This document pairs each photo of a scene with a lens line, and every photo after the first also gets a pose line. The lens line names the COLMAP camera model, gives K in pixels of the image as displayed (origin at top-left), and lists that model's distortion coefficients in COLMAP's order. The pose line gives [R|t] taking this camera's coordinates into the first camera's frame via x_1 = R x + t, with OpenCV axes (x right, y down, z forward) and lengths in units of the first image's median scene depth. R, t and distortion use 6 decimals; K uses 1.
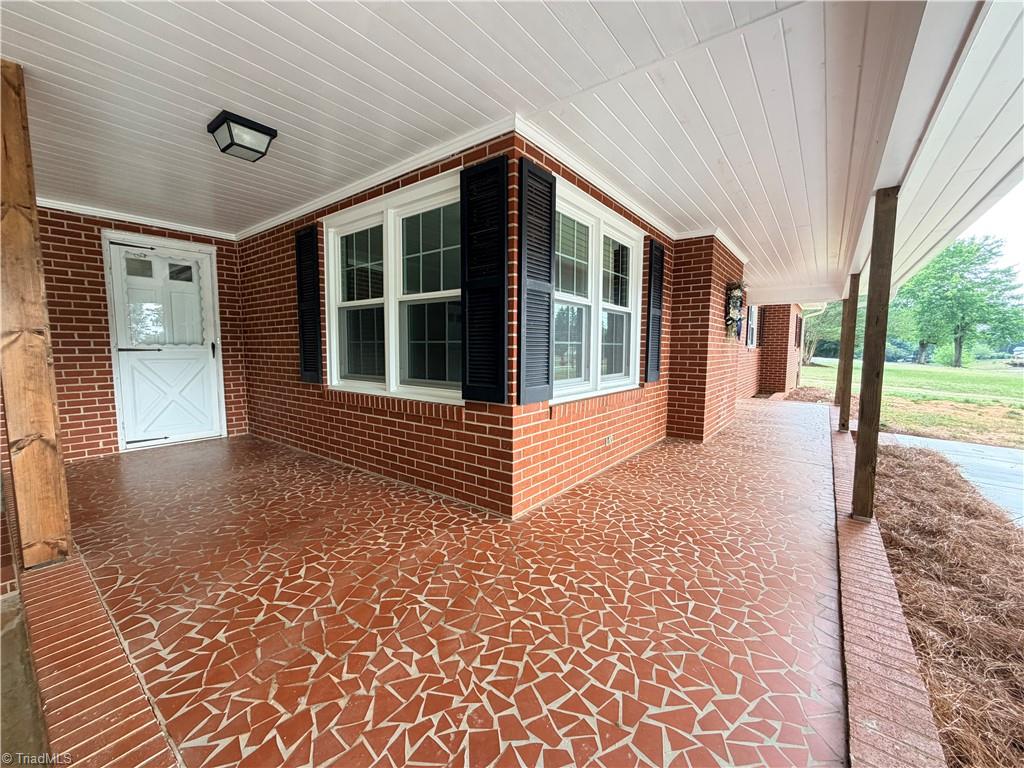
lens RADIAL K [[413.5, 0, 514.3], [0, 413.5, 387.9], [0, 0, 1]] dist [-0.001557, -0.000226]
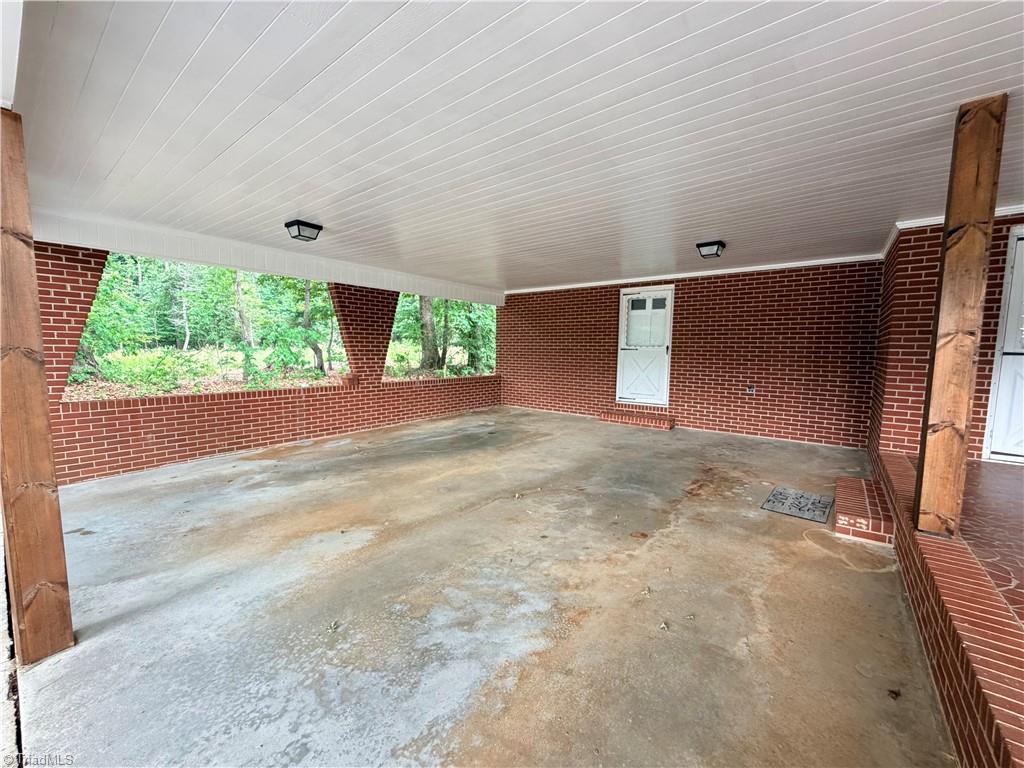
lens RADIAL K [[413.5, 0, 506.4], [0, 413.5, 384.5], [0, 0, 1]] dist [-0.001557, -0.000226]
pose [[-0.013426, 0.086820, -0.996134, -0.003742], [-0.112739, 0.989739, 0.087782, 0.039376], [0.993534, 0.113482, -0.003500, -0.198384]]
